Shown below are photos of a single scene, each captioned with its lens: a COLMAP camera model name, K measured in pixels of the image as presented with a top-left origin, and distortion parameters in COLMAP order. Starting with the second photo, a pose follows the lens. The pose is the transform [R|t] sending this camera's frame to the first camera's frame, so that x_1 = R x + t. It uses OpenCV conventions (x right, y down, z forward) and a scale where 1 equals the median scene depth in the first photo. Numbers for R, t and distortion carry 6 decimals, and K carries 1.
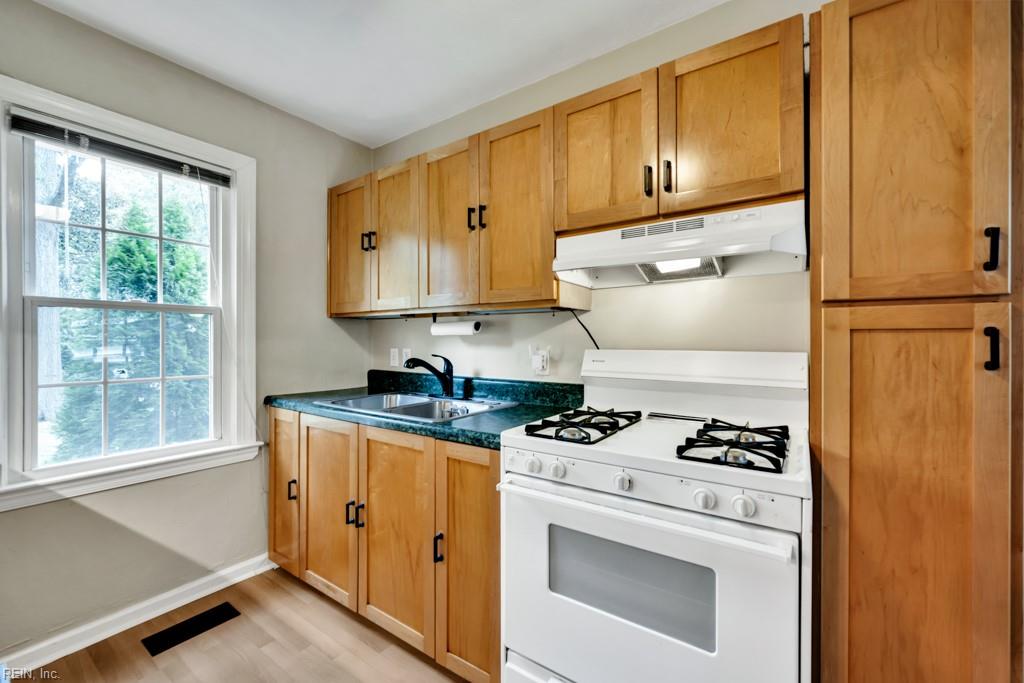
lens RADIAL K [[420.0, 0, 515.9], [0, 420.0, 346.8], [0, 0, 1]] dist [-0.001544, -0.002211]
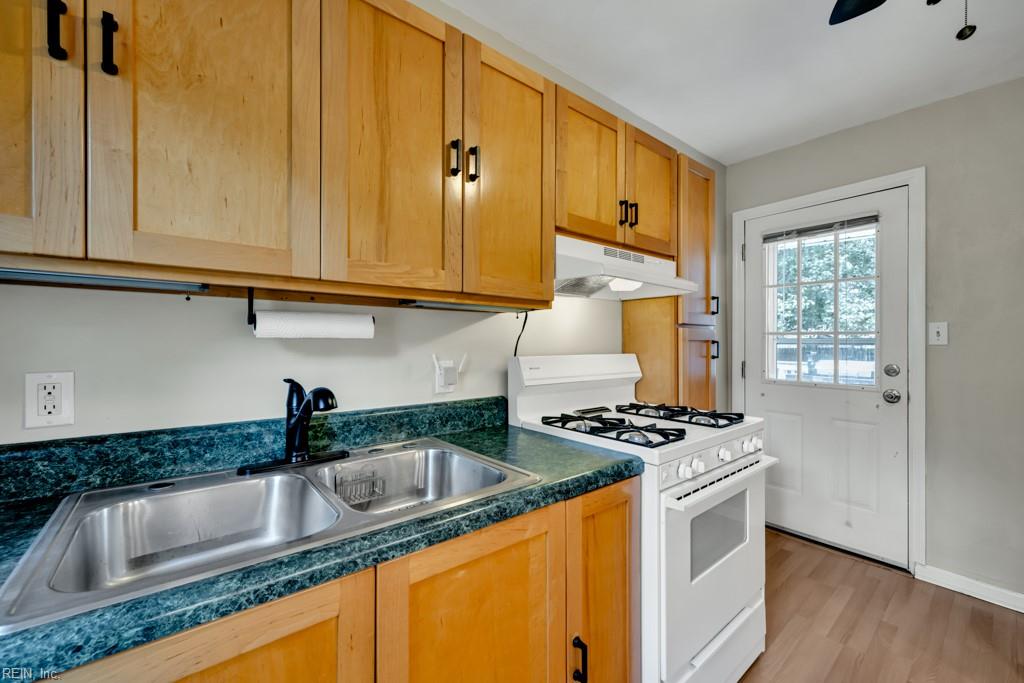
lens RADIAL K [[420.0, 0, 522.3], [0, 420.0, 344.5], [0, 0, 1]] dist [-0.001544, -0.002211]
pose [[0.276662, -0.000245, 0.960967, -0.911539], [0.010312, 0.999943, -0.002713, -0.023459], [-0.960912, 0.010660, 0.276649, 0.959652]]
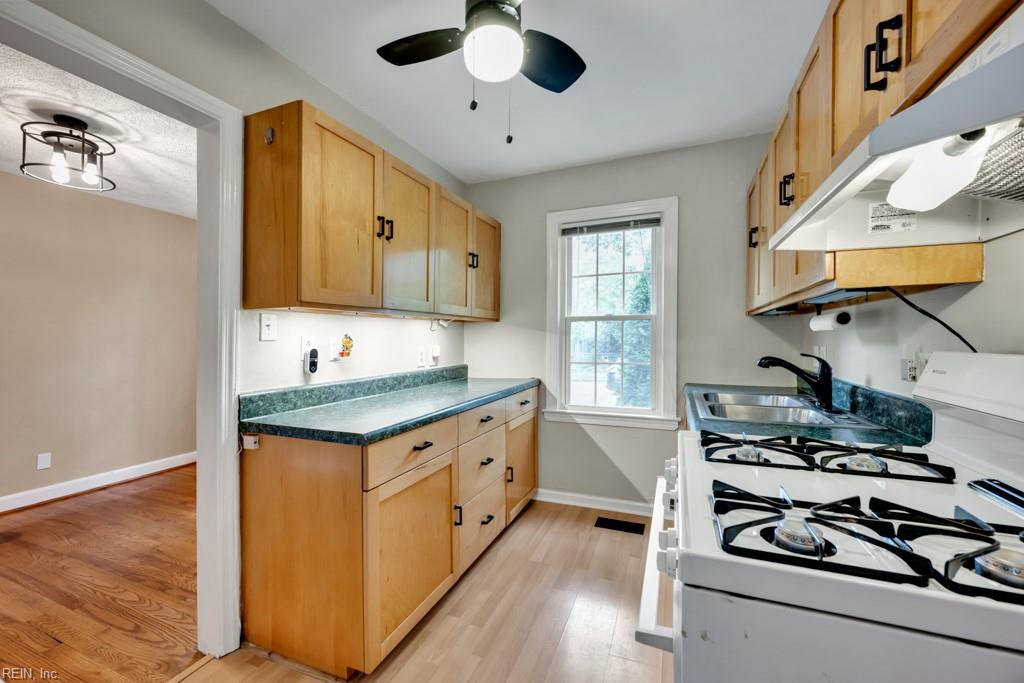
lens RADIAL K [[420.0, 0, 512.9], [0, 420.0, 347.6], [0, 0, 1]] dist [-0.001544, -0.002211]
pose [[0.185280, 0.017010, -0.982539, 0.549320], [-0.004911, 0.999854, 0.016383, -0.005548], [0.982674, 0.001790, 0.185336, 0.273436]]
